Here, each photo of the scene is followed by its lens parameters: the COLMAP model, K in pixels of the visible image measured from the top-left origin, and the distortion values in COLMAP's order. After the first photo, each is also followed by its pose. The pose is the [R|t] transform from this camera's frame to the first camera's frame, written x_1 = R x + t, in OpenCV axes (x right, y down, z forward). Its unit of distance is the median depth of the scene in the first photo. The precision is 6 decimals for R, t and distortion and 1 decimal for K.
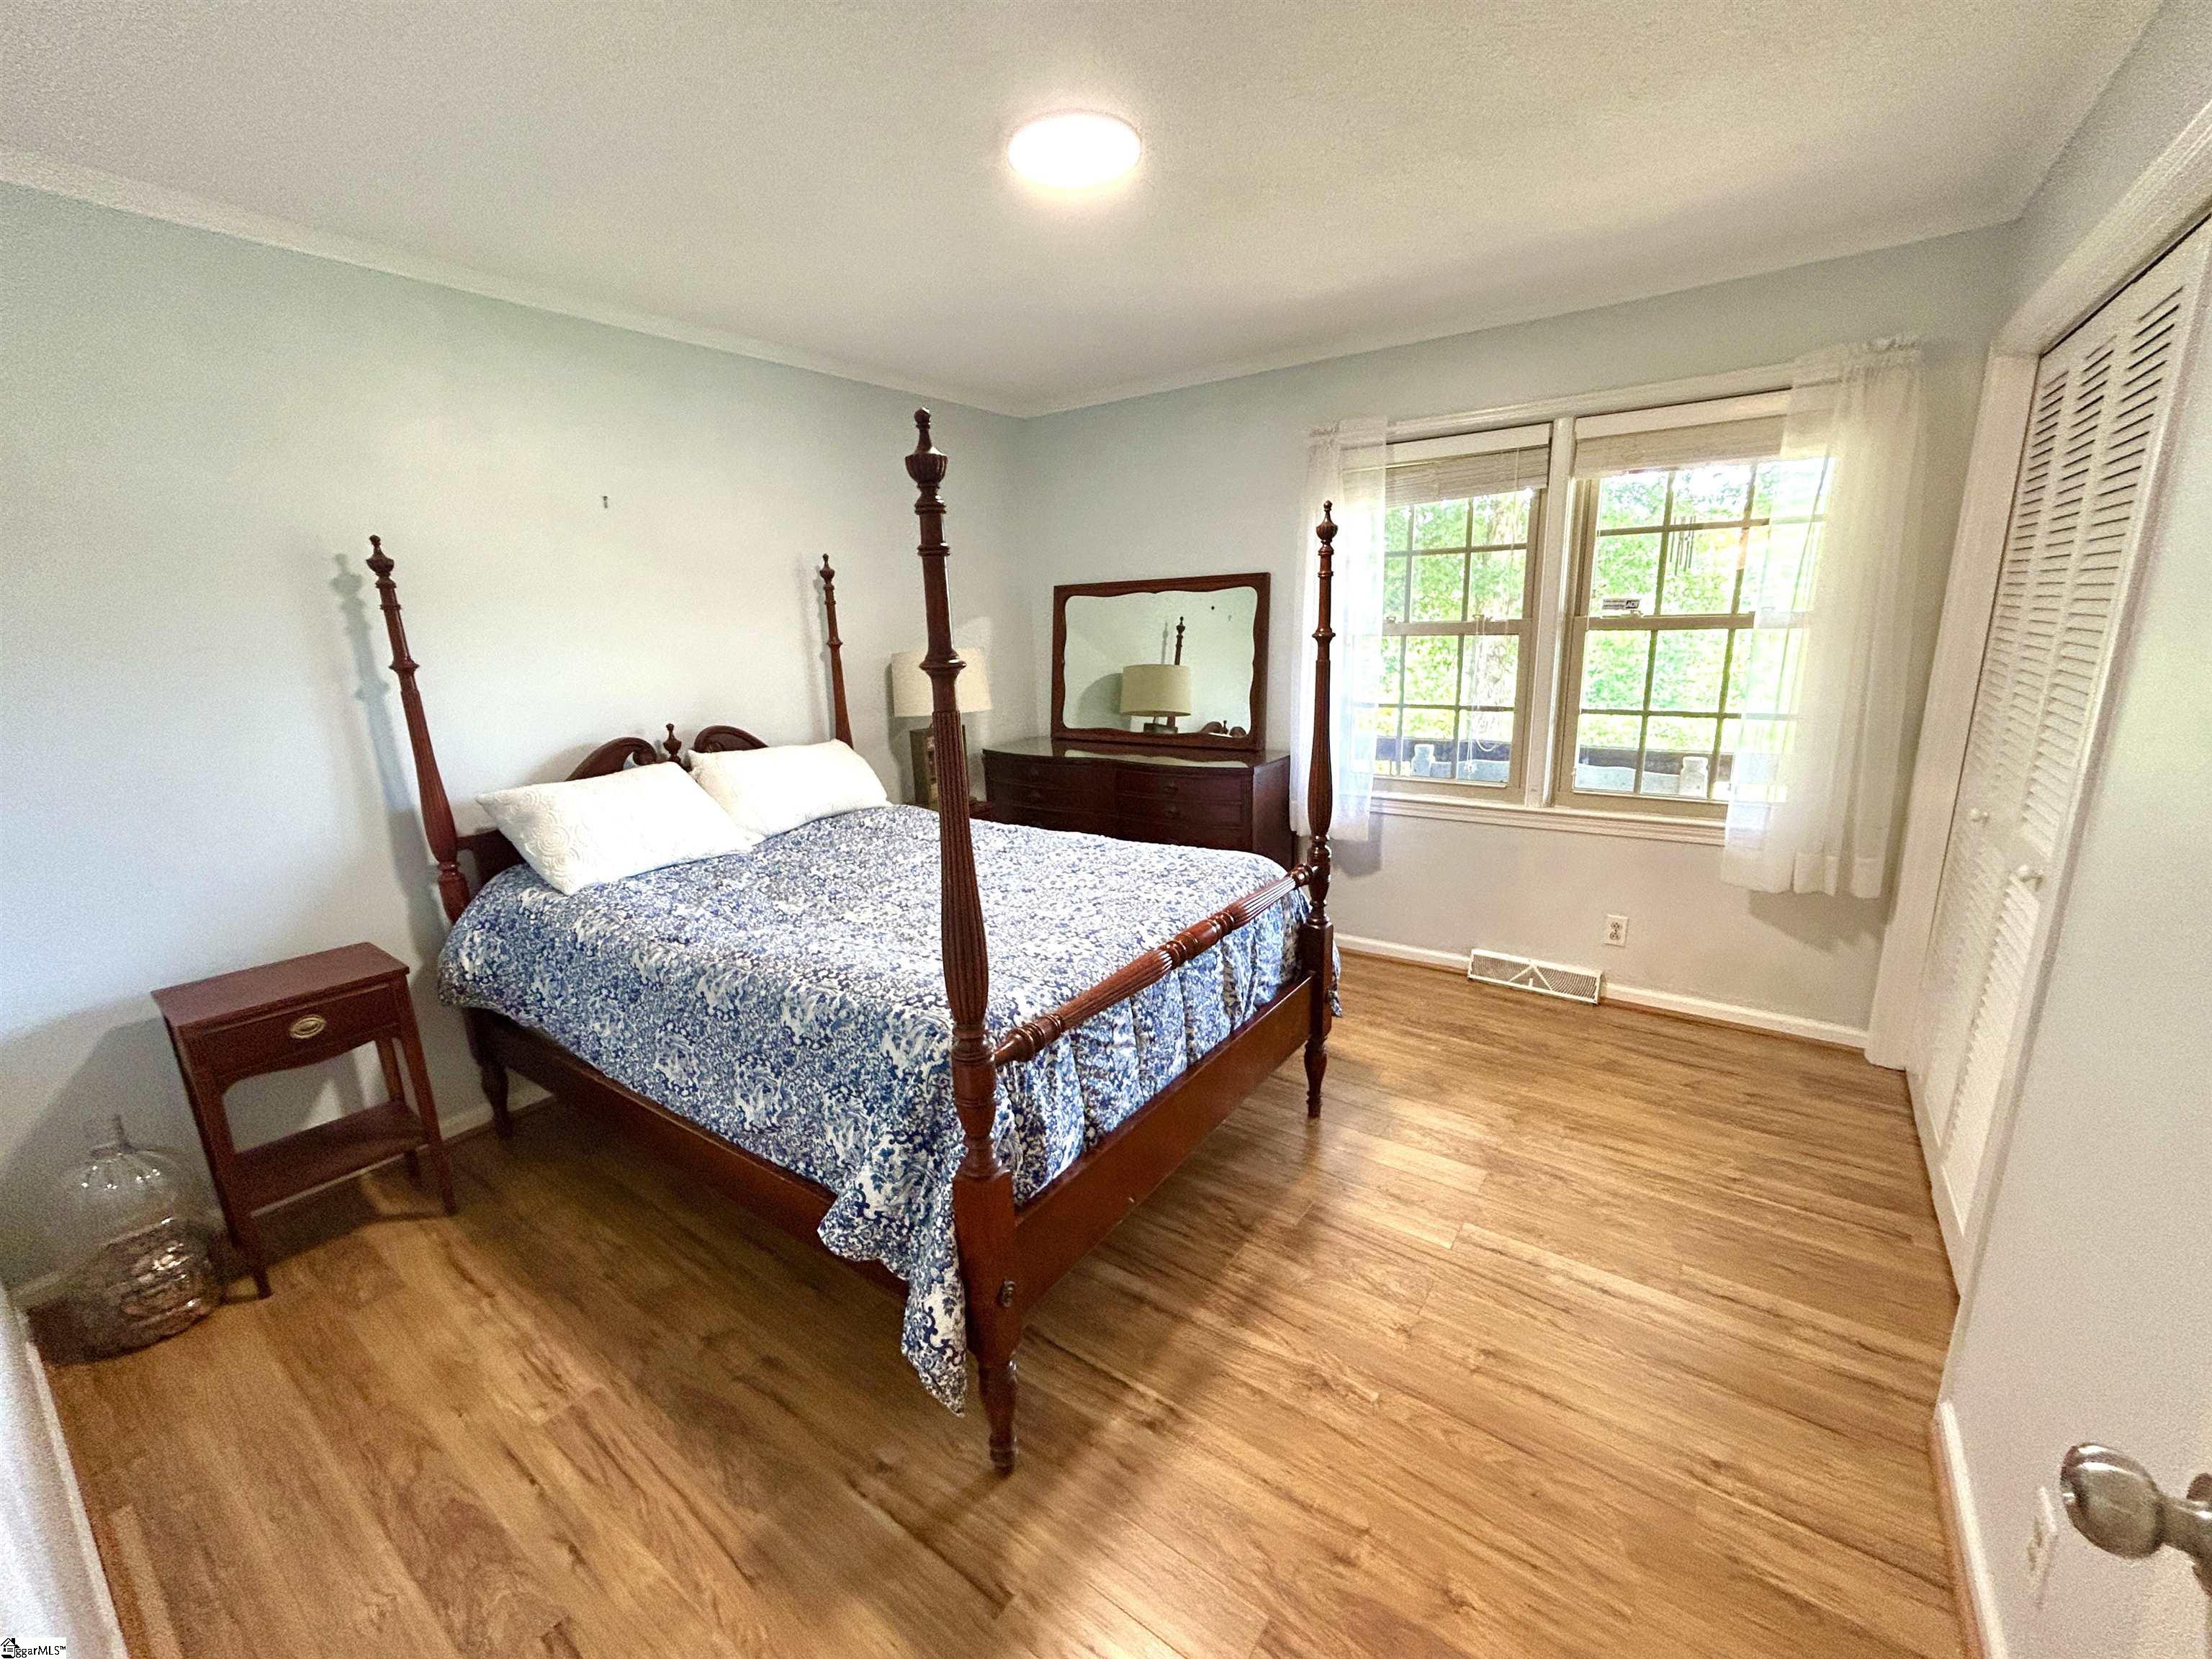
lens RADIAL K [[903.2, 0, 1101.6], [0, 903.2, 833.9], [0, 0, 1]] dist [0.001170, -0.000287]
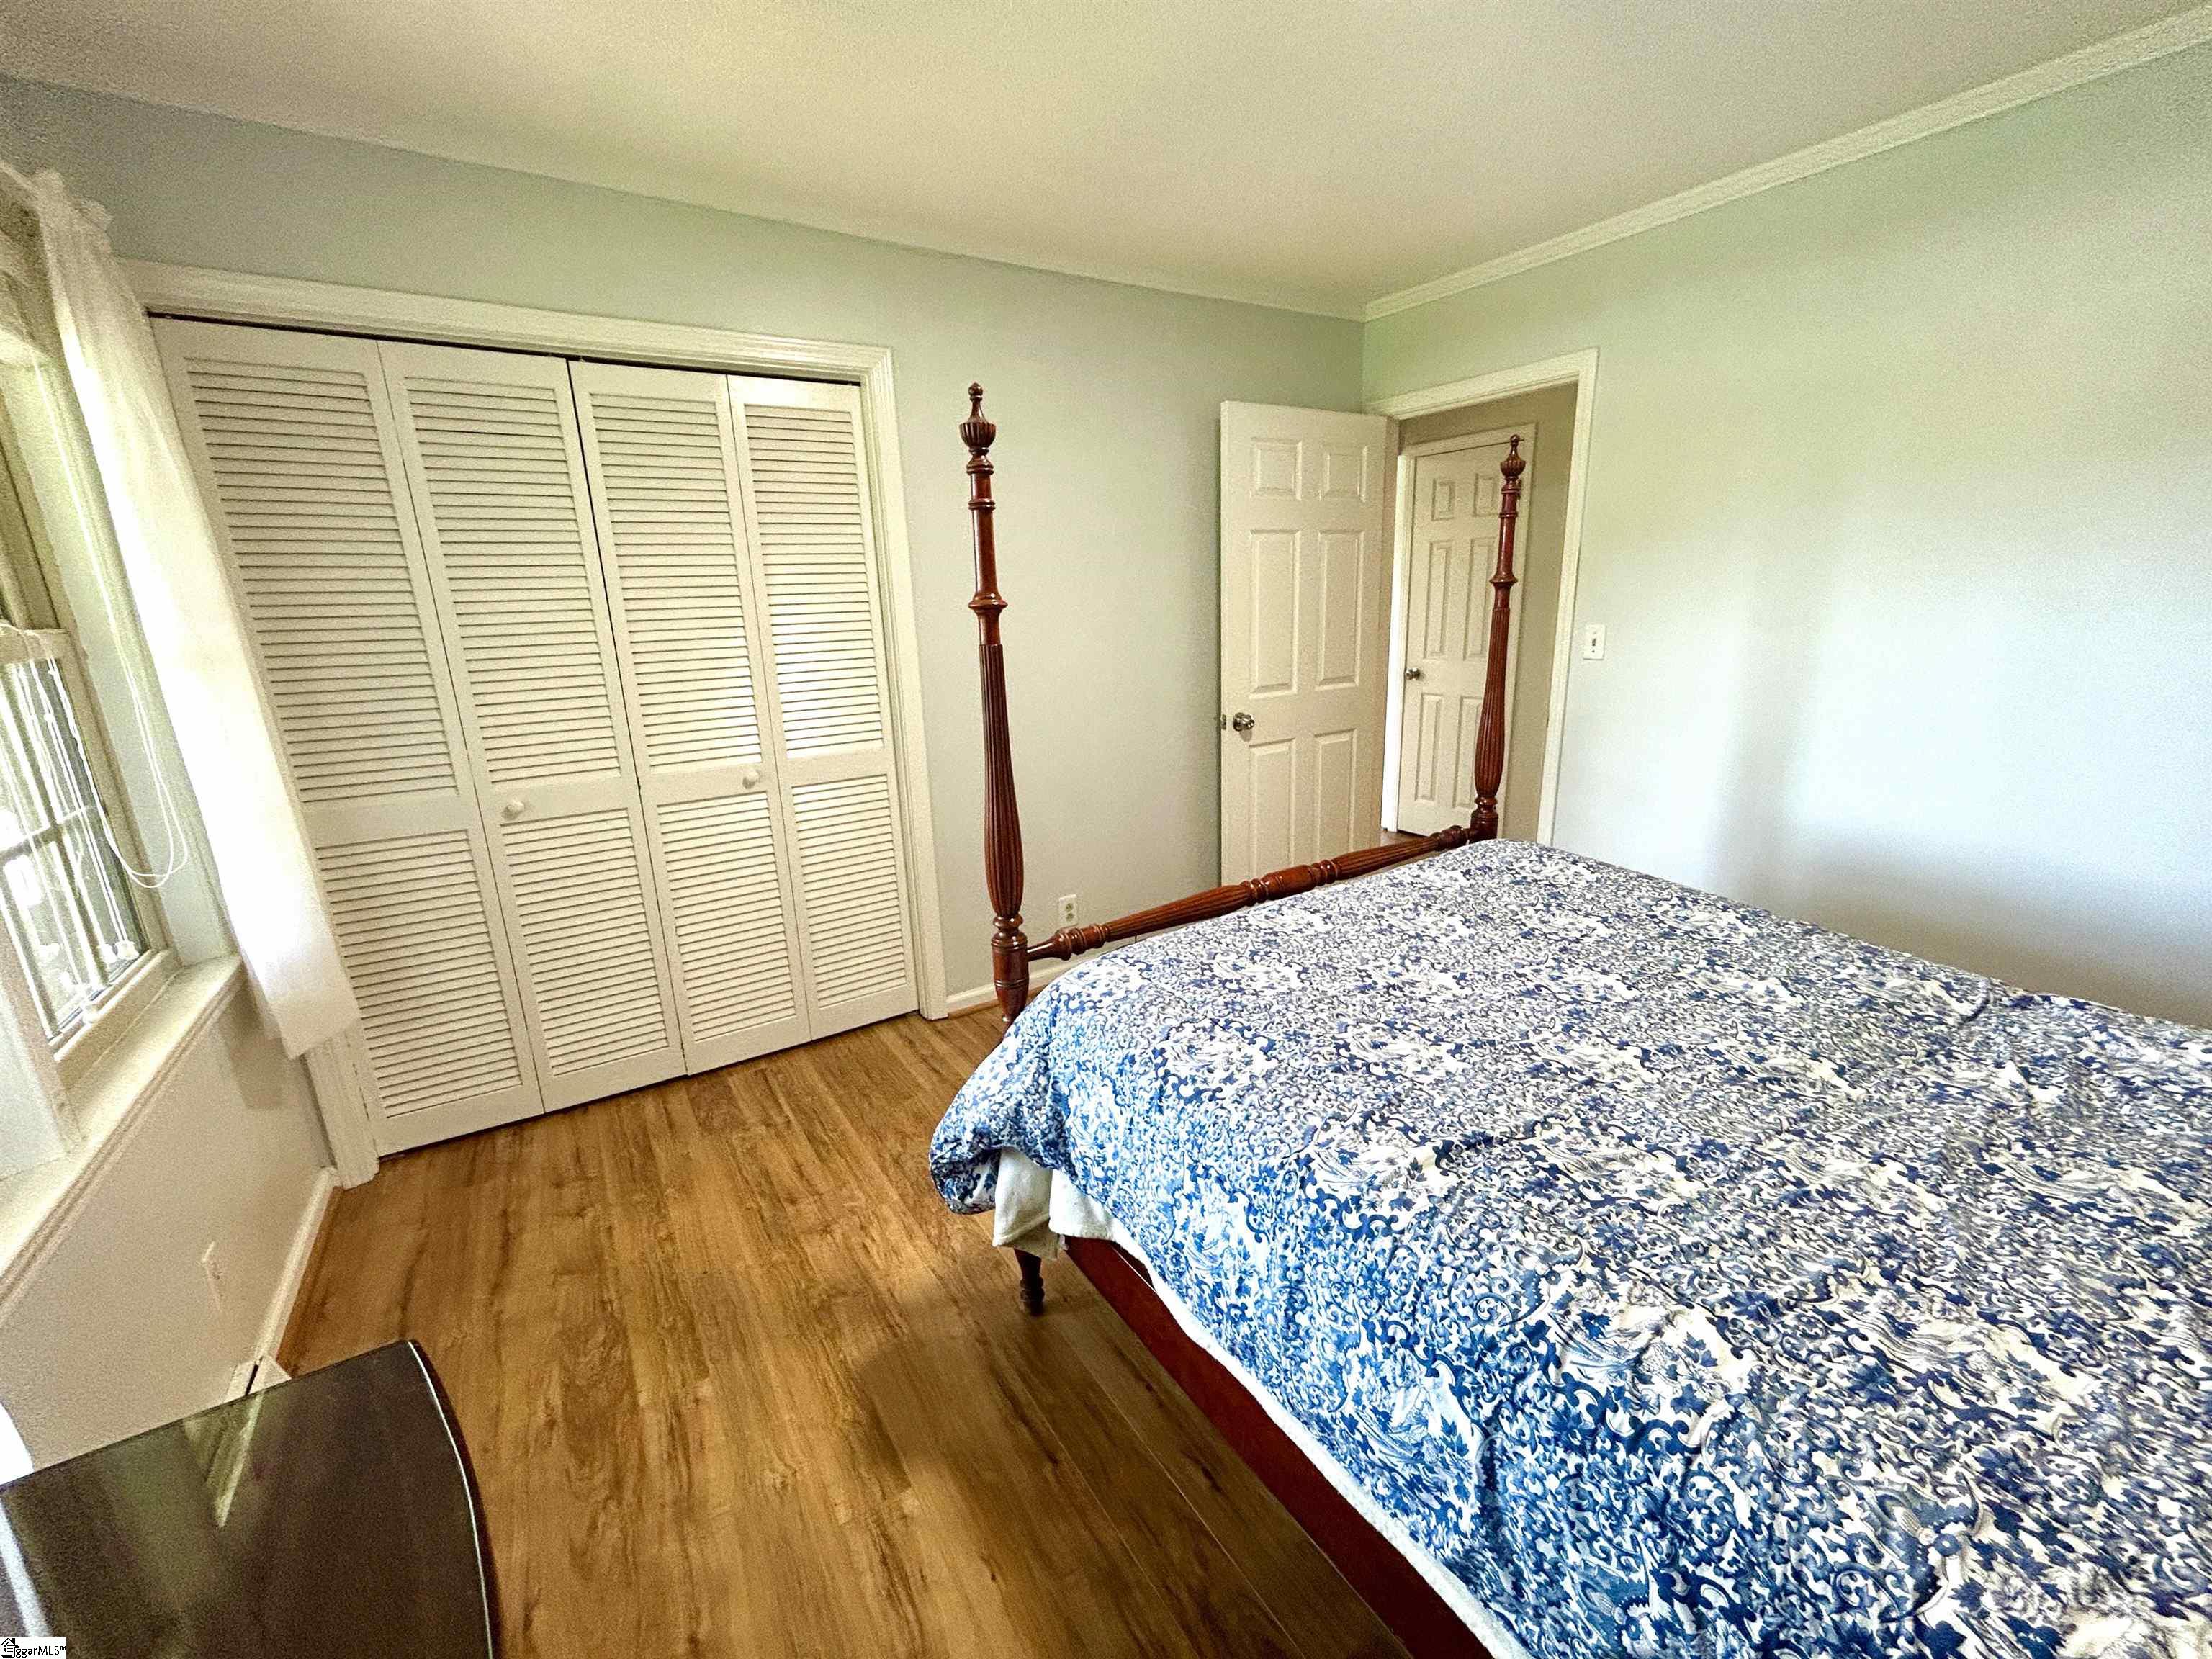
lens RADIAL K [[903.2, 0, 1115.0], [0, 903.2, 825.8], [0, 0, 1]] dist [0.001170, -0.000287]
pose [[-0.932654, -0.018414, 0.360301, -0.061978], [0.154125, 0.882638, 0.444068, -0.314127], [-0.326192, 0.469693, -0.820358, 1.410572]]
